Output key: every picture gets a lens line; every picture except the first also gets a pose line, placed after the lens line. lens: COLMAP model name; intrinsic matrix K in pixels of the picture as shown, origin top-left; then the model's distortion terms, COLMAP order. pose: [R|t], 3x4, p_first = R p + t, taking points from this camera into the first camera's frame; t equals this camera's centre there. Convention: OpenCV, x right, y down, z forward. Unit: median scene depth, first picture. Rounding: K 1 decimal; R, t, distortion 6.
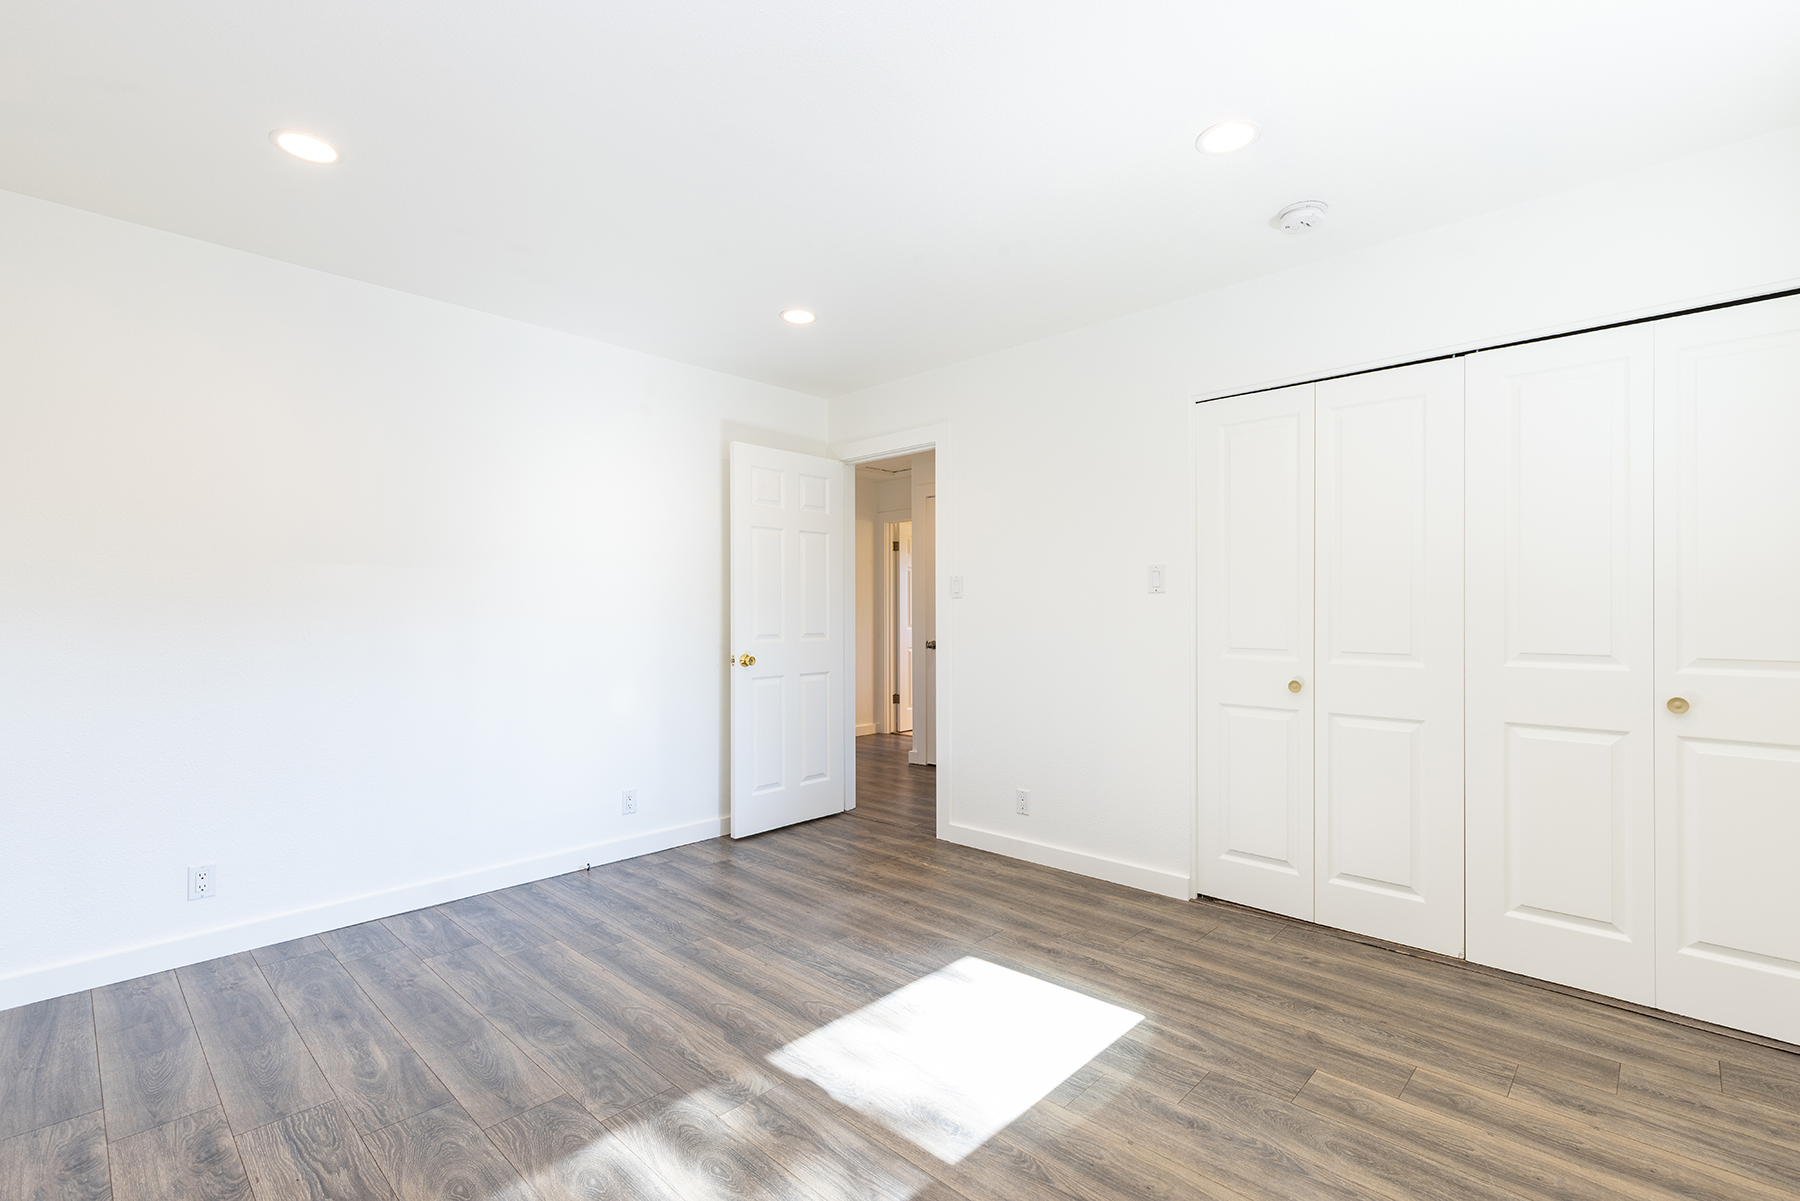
lens RADIAL K [[816.7, 0, 900.4], [0, 816.7, 603.4], [0, 0, 1]] dist [0.001398, 0.001006]
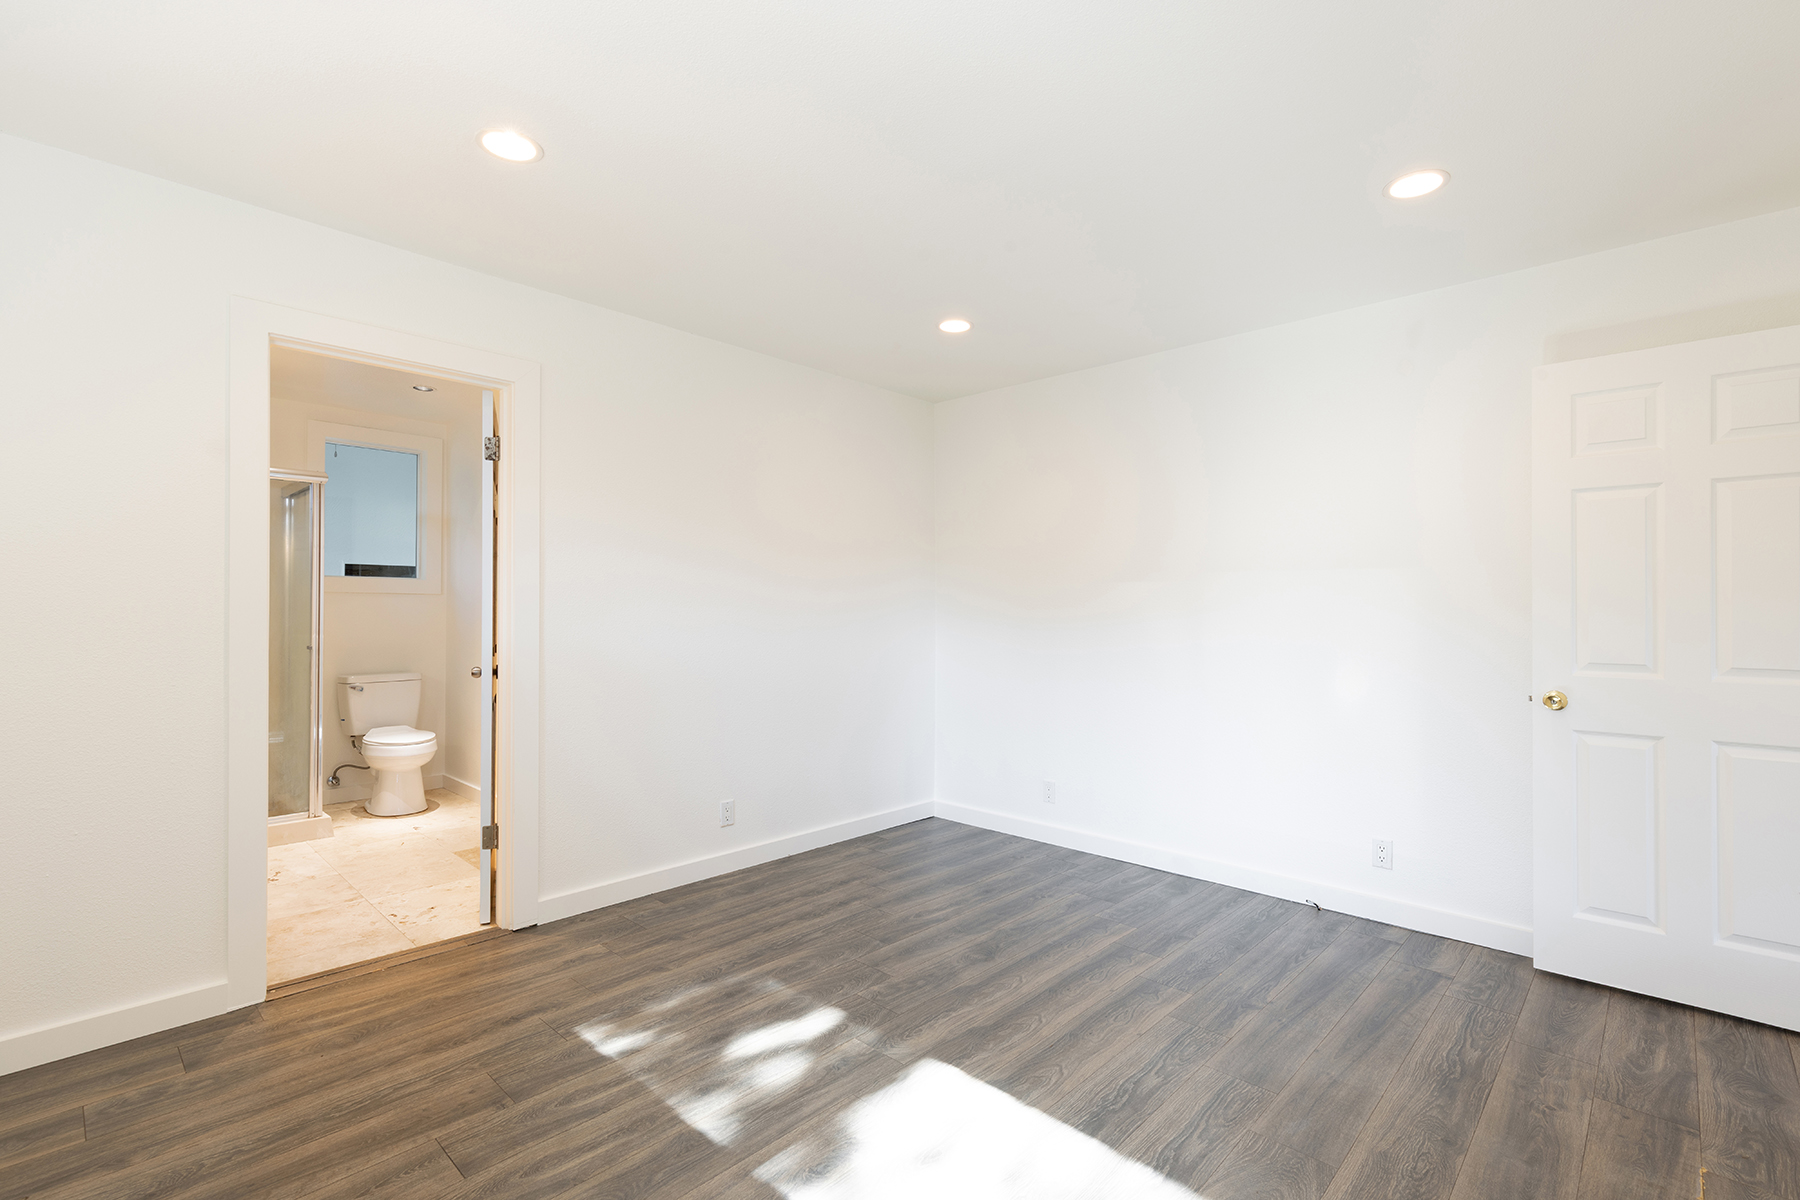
lens RADIAL K [[816.7, 0, 900.4], [0, 816.7, 602.3], [0, 0, 1]] dist [0.001398, 0.001006]
pose [[0.001703, -0.004232, -0.999990, 0.610339], [0.001822, 0.999989, -0.004229, -0.002671], [0.999997, -0.001815, 0.001711, 0.669299]]
